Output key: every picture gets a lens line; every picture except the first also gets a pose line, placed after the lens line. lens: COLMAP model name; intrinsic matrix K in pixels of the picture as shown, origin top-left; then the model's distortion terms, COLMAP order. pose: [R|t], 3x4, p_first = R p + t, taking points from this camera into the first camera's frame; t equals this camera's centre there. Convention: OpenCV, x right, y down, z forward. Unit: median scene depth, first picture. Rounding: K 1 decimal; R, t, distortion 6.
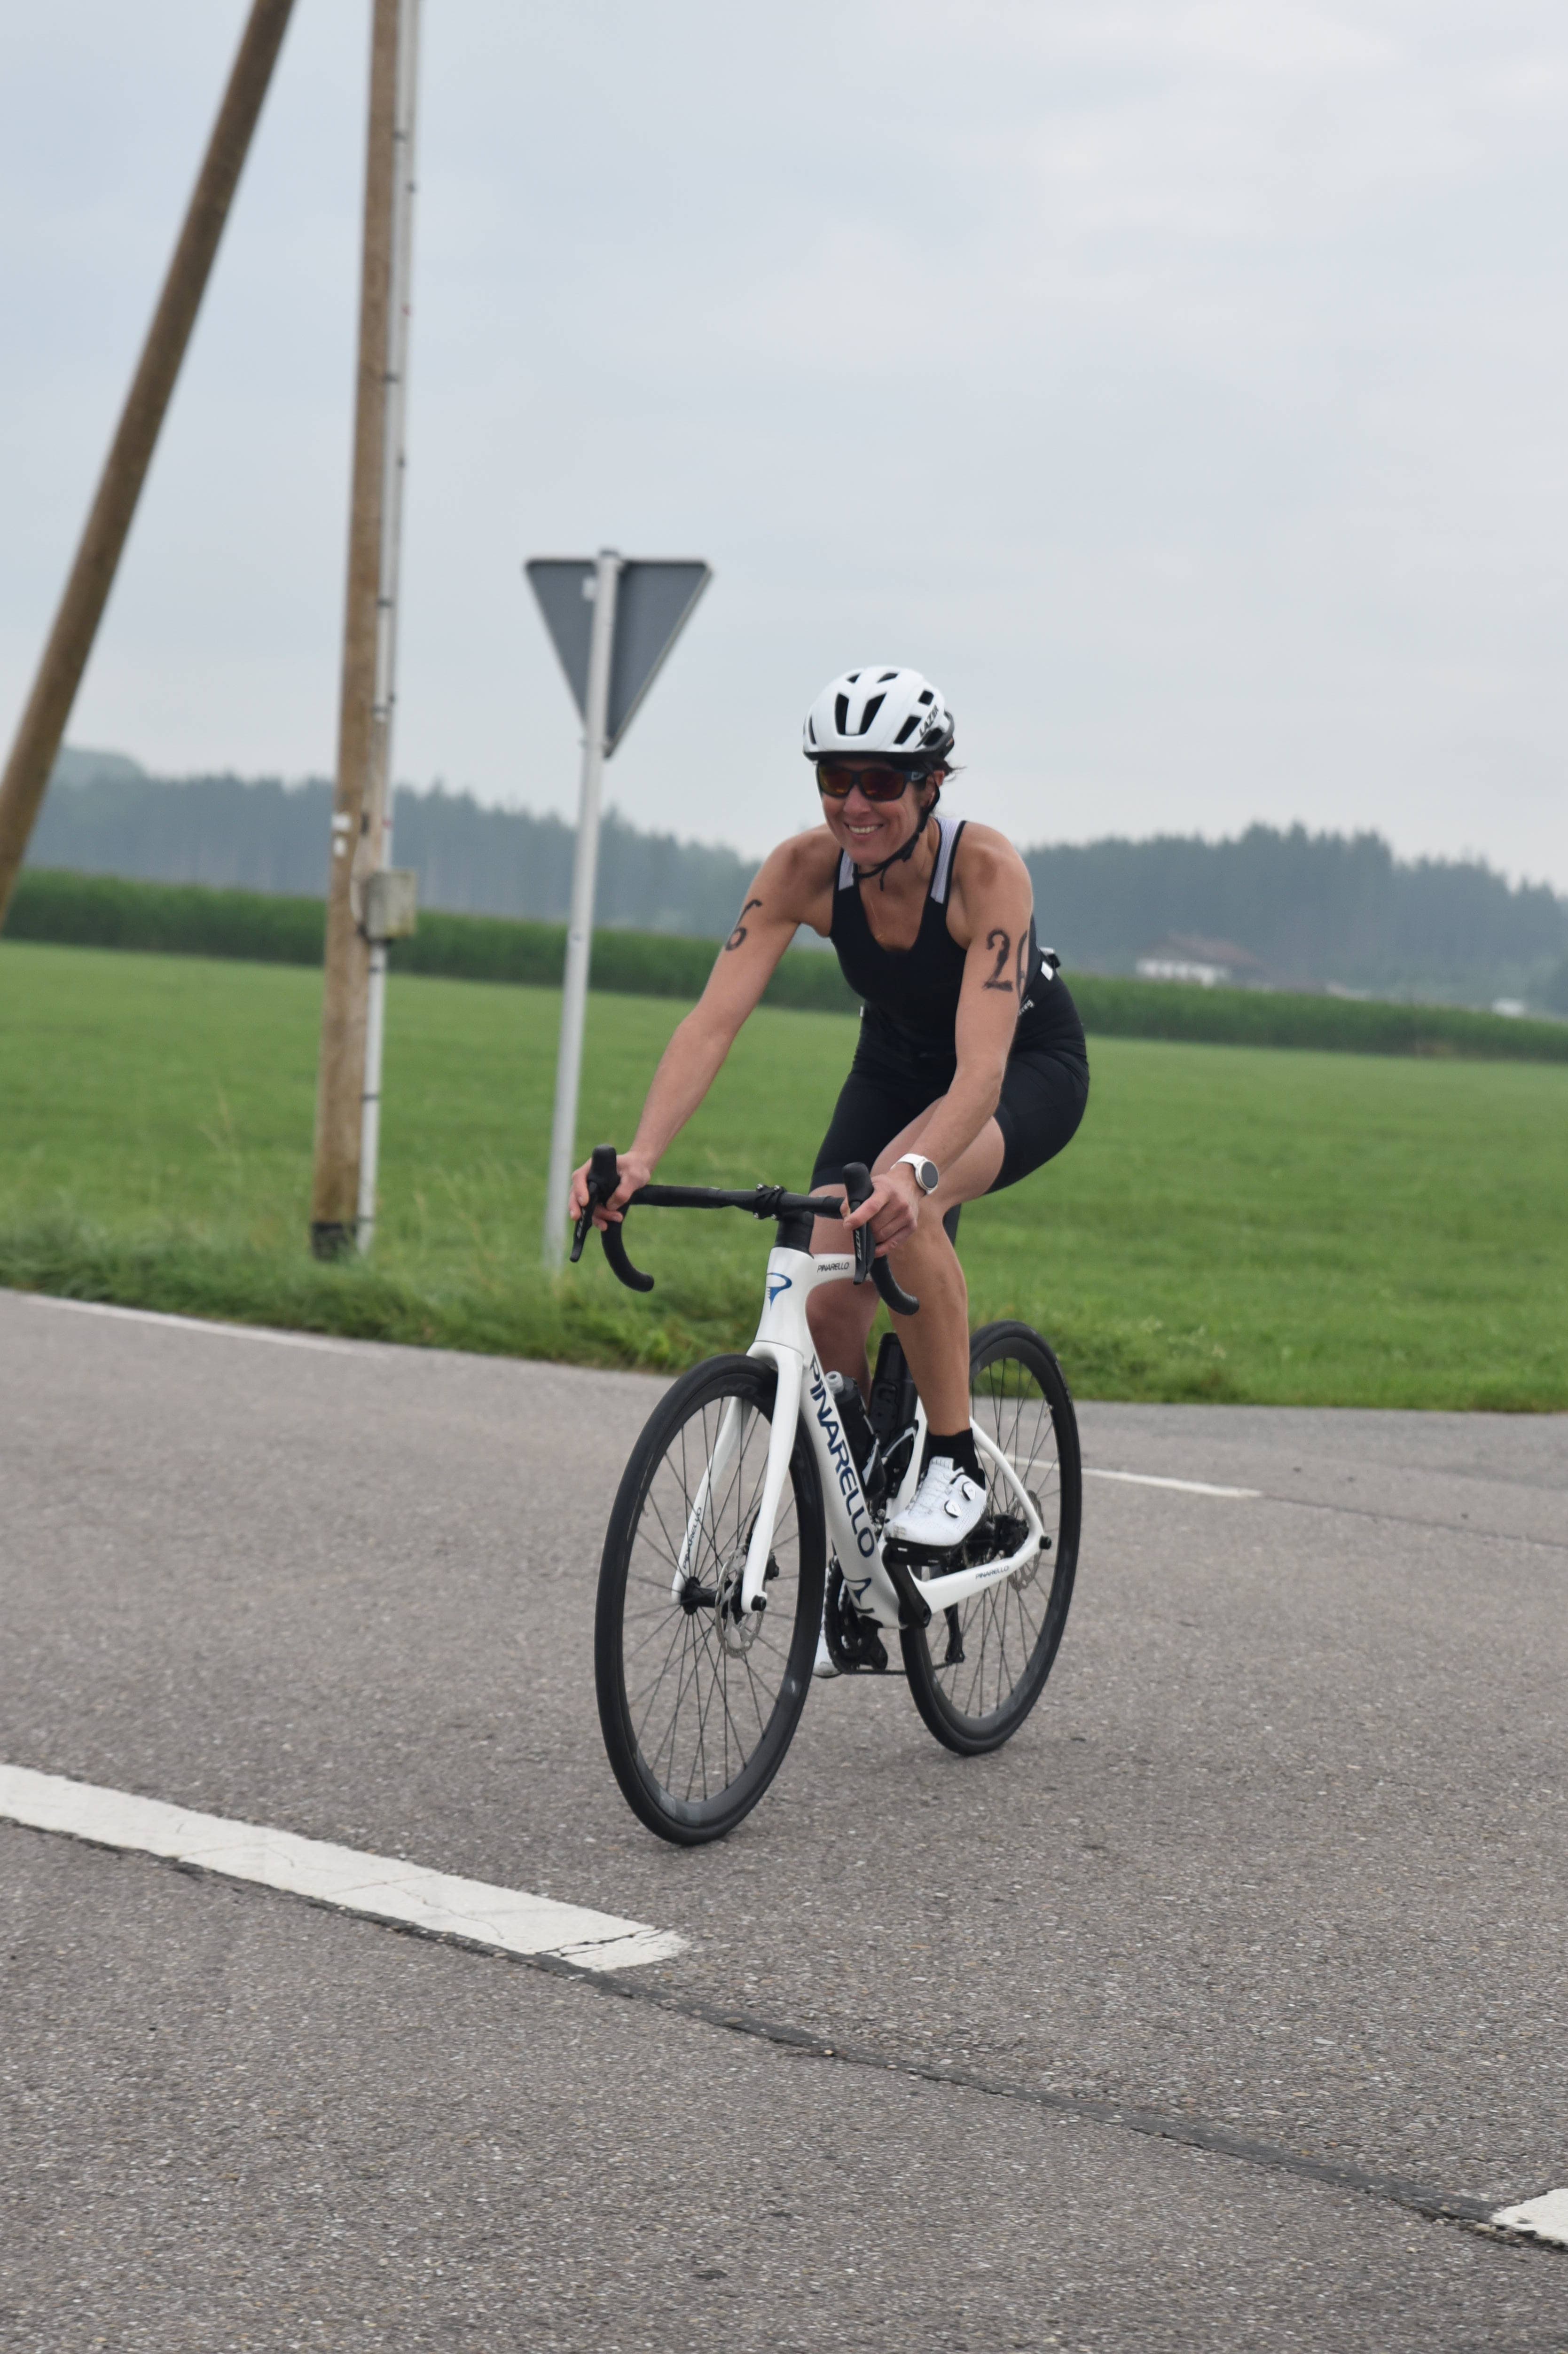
lens RADIAL K [[4768.2, 0, 920.3], [0, 4768.2, 1174.9], [0, 0, 1]] dist [0.134859, 0.341494]
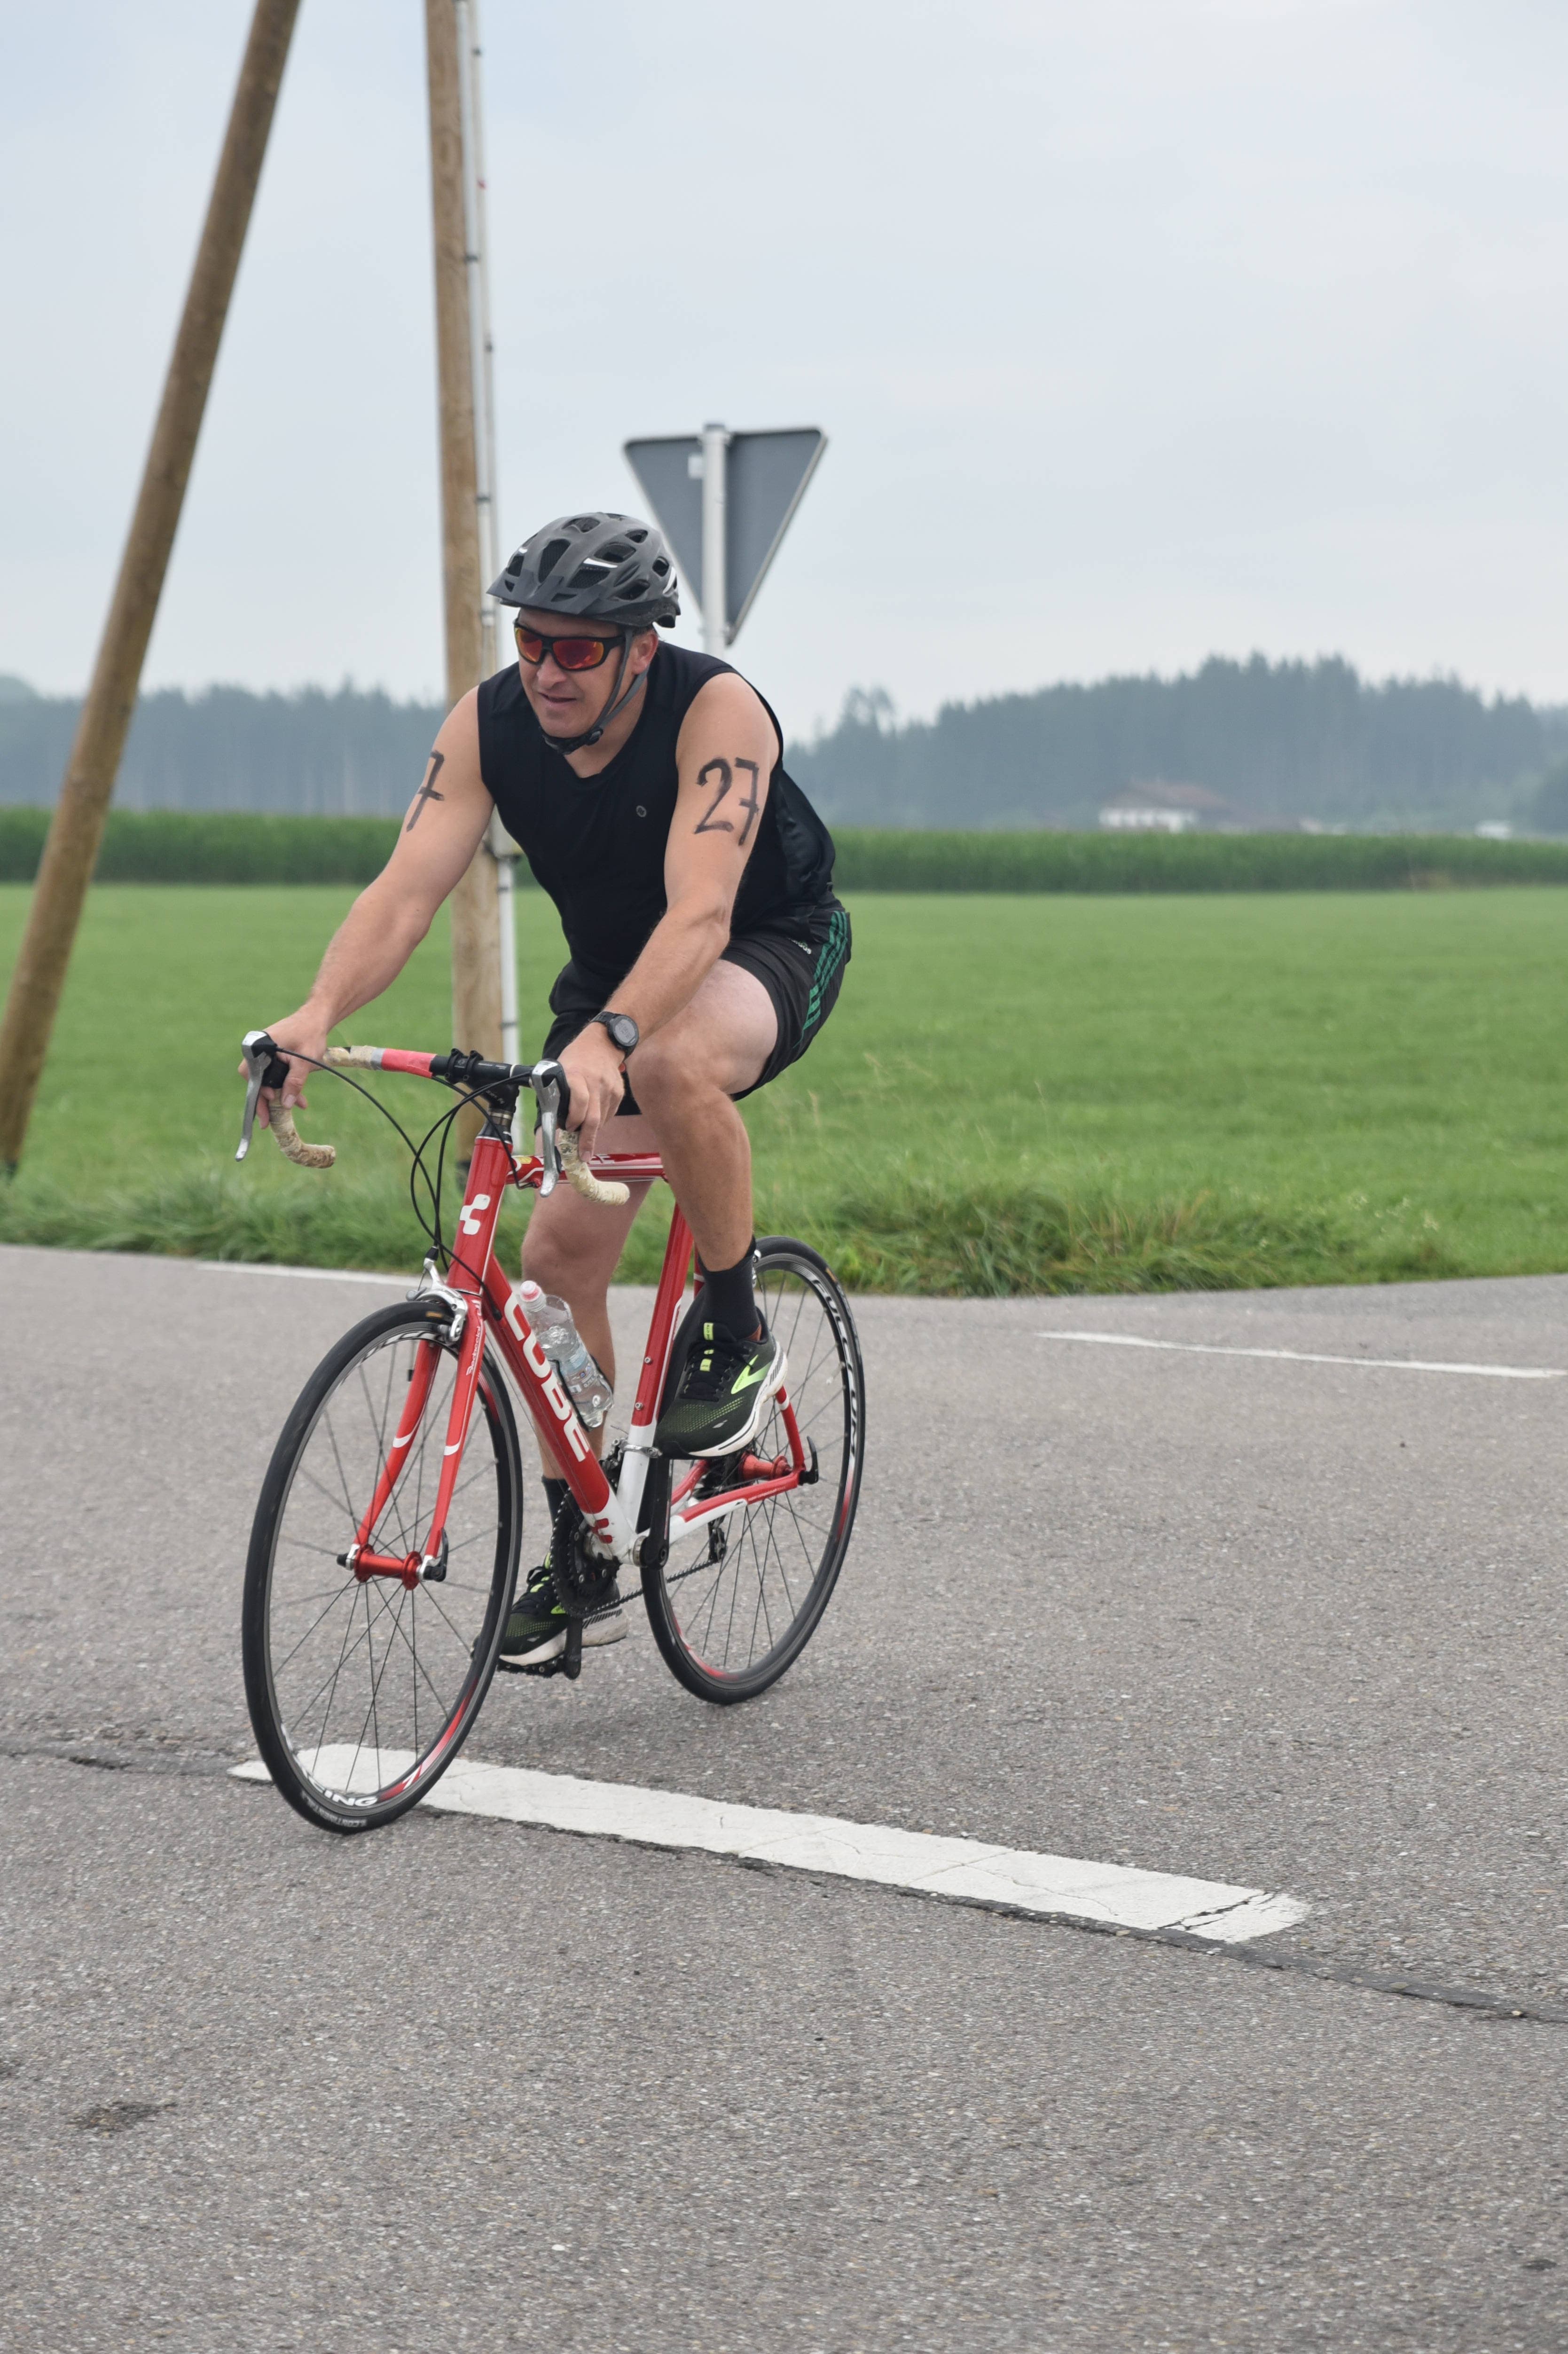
lens RADIAL K [[5018.1, 0, 834.6], [0, 5018.1, 1165.3], [0, 0, 1]] dist [0.170800, 0.311992]
pose [[0.996976, -0.077659, 0.002767, -0.058627], [0.077576, 0.996727, 0.022725, -0.006381], [-0.004522, -0.022442, 0.999738, 0.005120]]
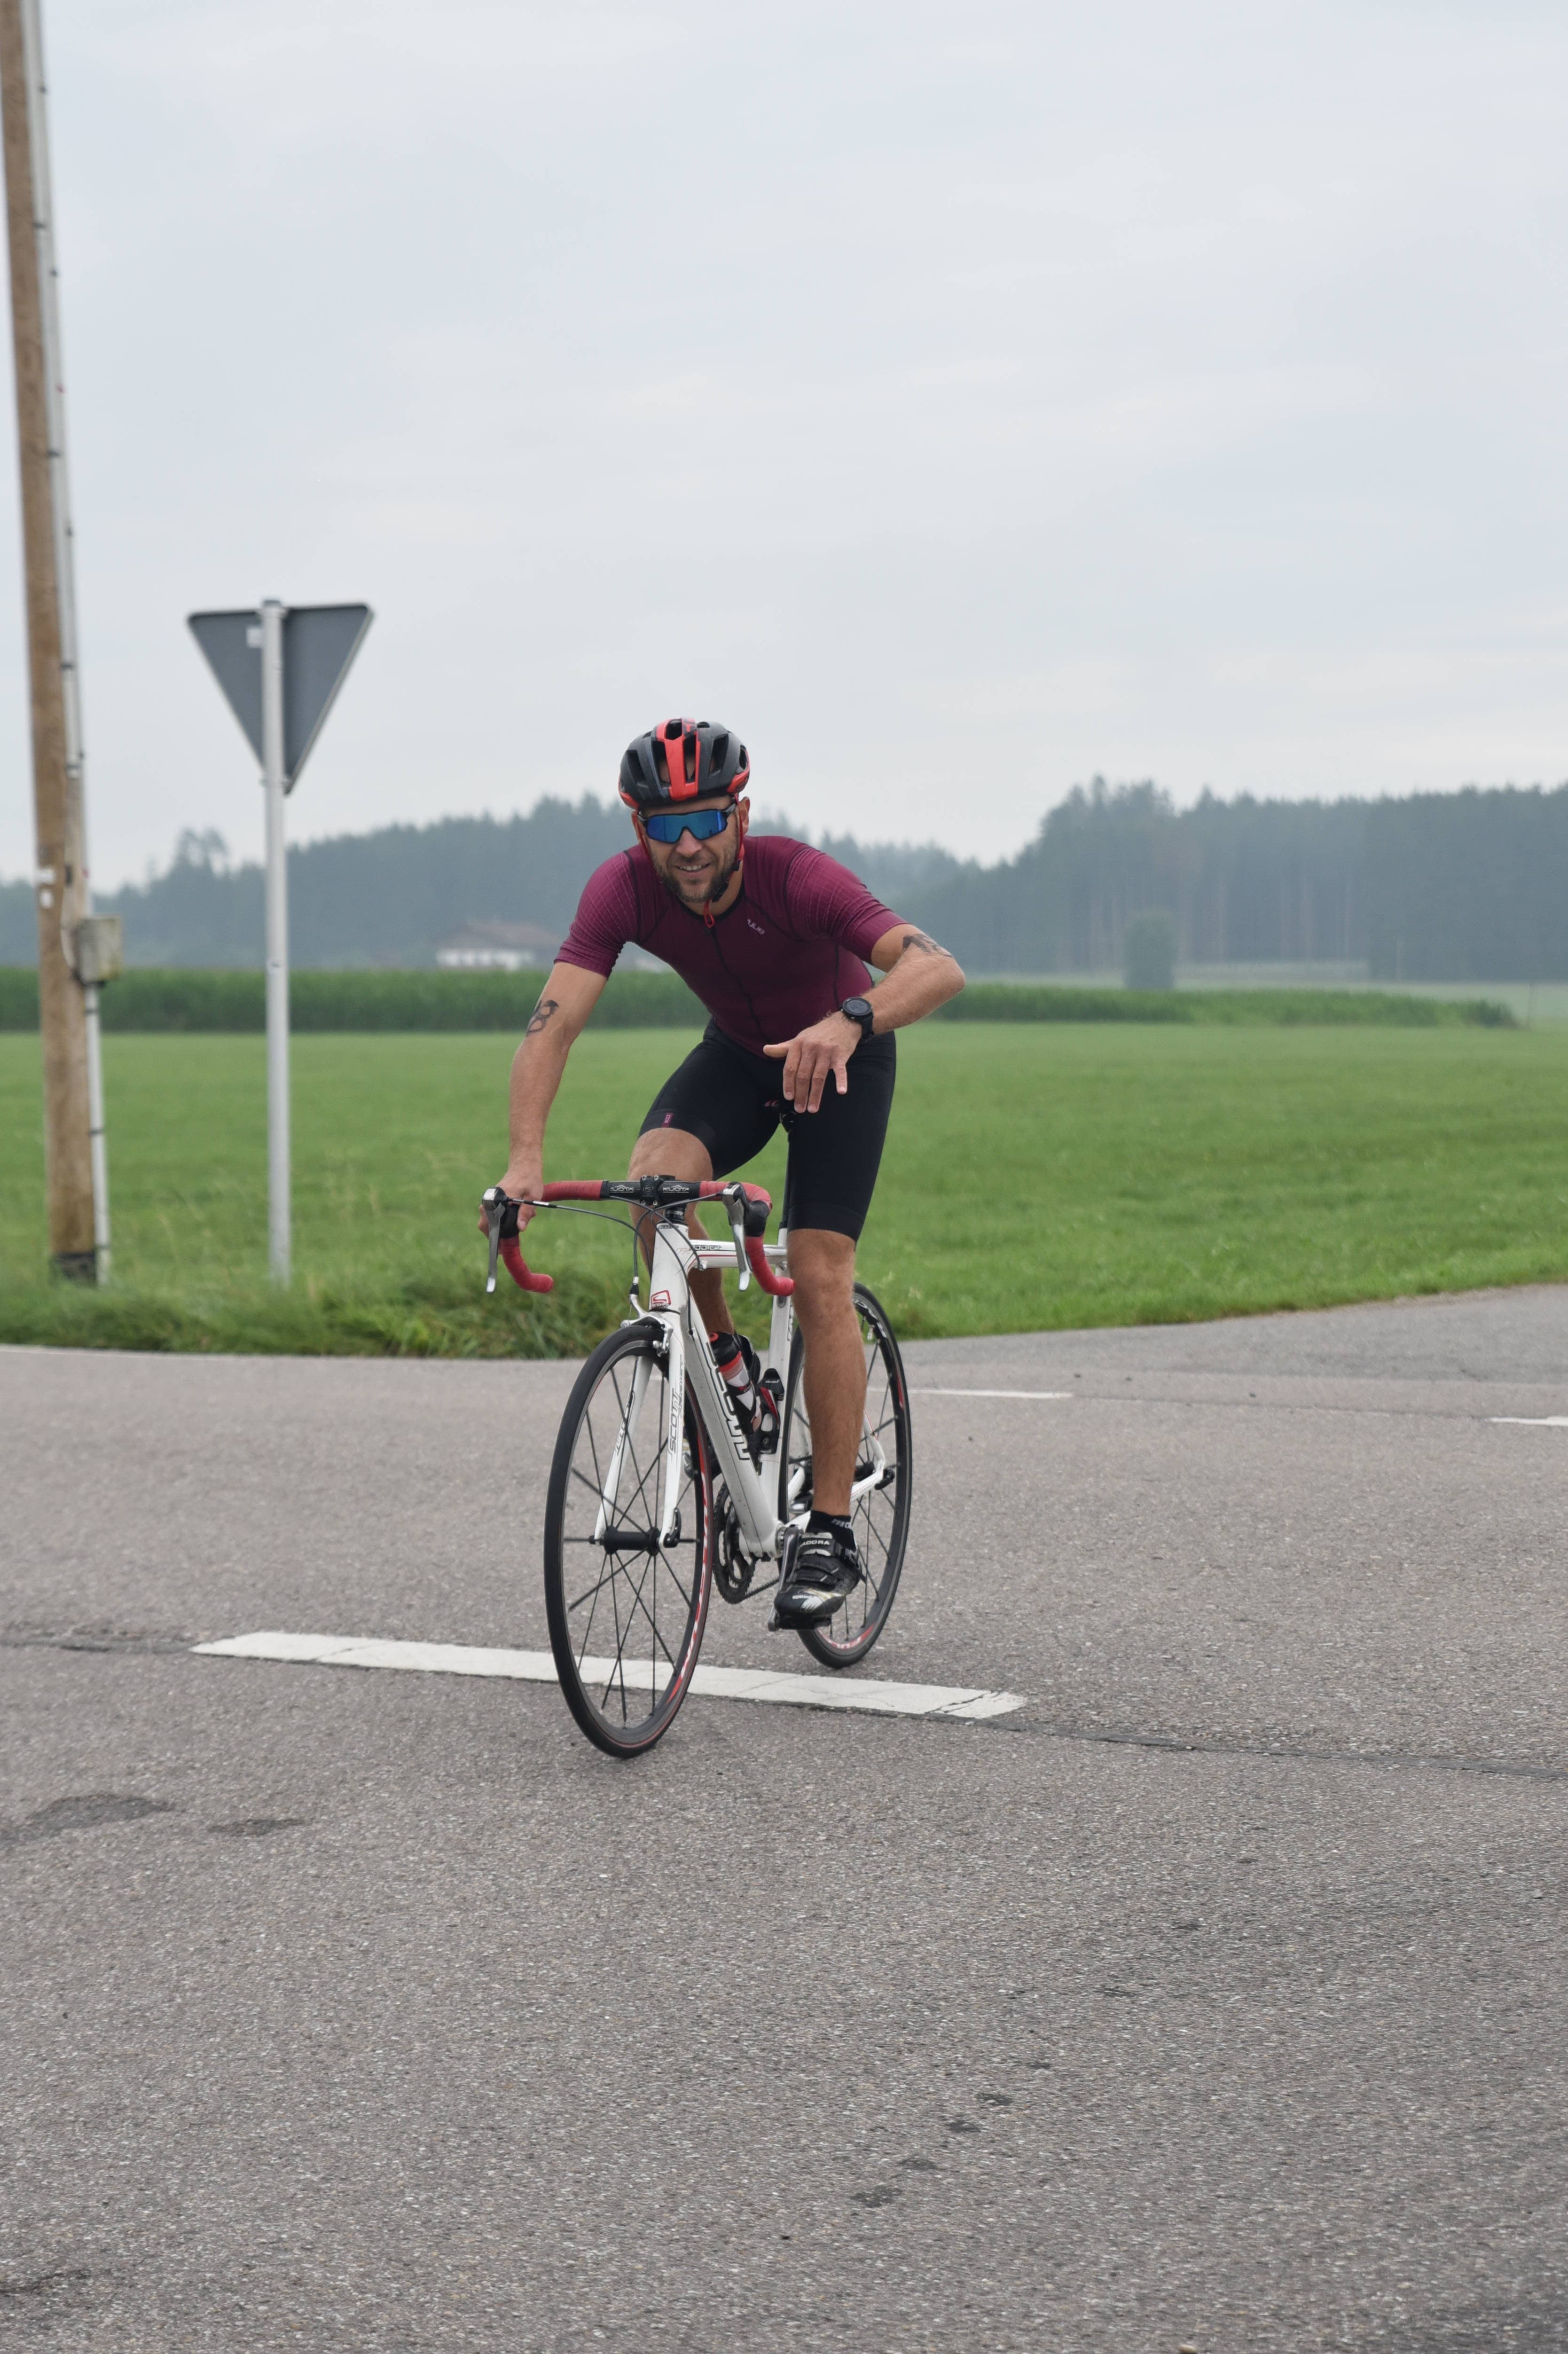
lens RADIAL K [[5270.5, 0, 784.0], [0, 5270.5, 1177.0], [0, 0, 1]] dist [0.173090, 0.376781]
pose [[0.986267, -0.092364, 0.136915, -0.132605], [0.092482, 0.995699, 0.005514, 0.001418], [-0.136836, 0.007223, 0.990567, -0.192298]]
